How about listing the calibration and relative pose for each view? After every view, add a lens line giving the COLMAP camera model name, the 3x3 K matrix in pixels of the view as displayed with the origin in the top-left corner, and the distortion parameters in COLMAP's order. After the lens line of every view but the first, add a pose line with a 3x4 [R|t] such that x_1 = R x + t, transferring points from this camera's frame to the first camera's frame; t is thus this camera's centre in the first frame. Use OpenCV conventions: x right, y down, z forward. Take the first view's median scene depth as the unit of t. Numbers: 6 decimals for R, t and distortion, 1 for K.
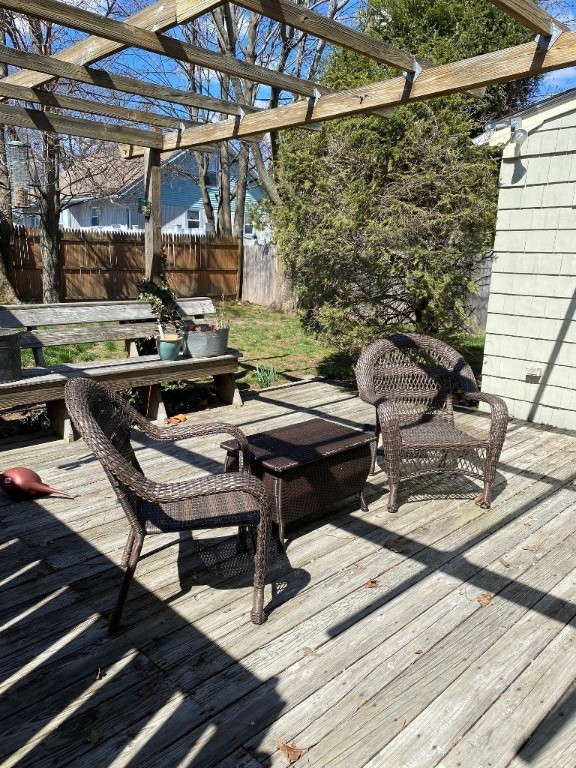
lens RADIAL K [[585.2, 0, 285.2], [0, 585.2, 371.2], [0, 0, 1]] dist [0.068426, -0.085622]
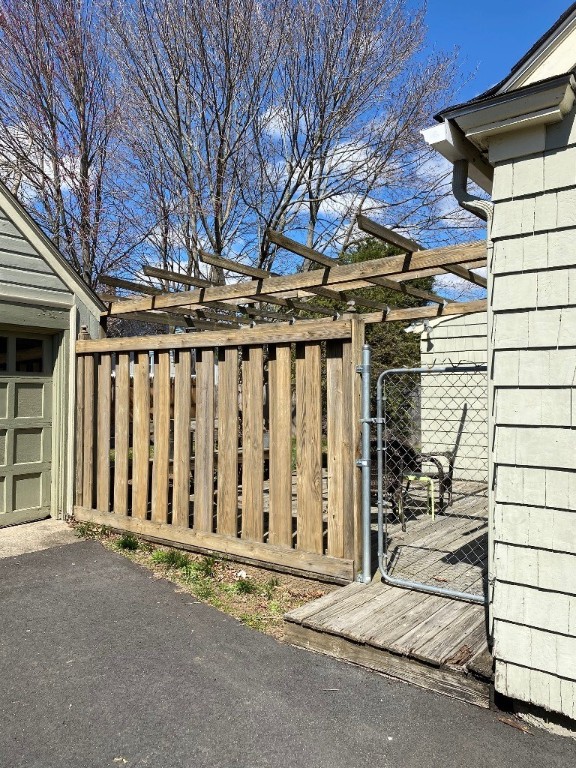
lens RADIAL K [[585.2, 0, 285.2], [0, 585.2, 371.2], [0, 0, 1]] dist [0.068426, -0.085622]
pose [[0.987986, -0.011375, 0.154122, -0.374144], [0.045675, 0.974228, -0.220894, 0.148642], [-0.147638, 0.225280, 0.963043, -0.770117]]
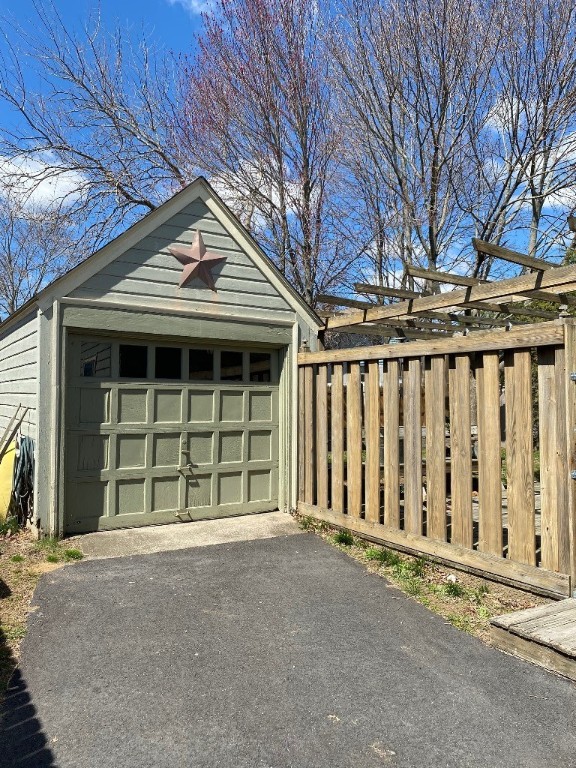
lens RADIAL K [[585.2, 0, 285.2], [0, 585.2, 371.2], [0, 0, 1]] dist [0.068426, -0.085622]
pose [[0.977100, -0.023304, -0.211502, -0.342038], [-0.028583, 0.970602, -0.238988, 0.173066], [0.210854, 0.239560, 0.947709, -0.869742]]
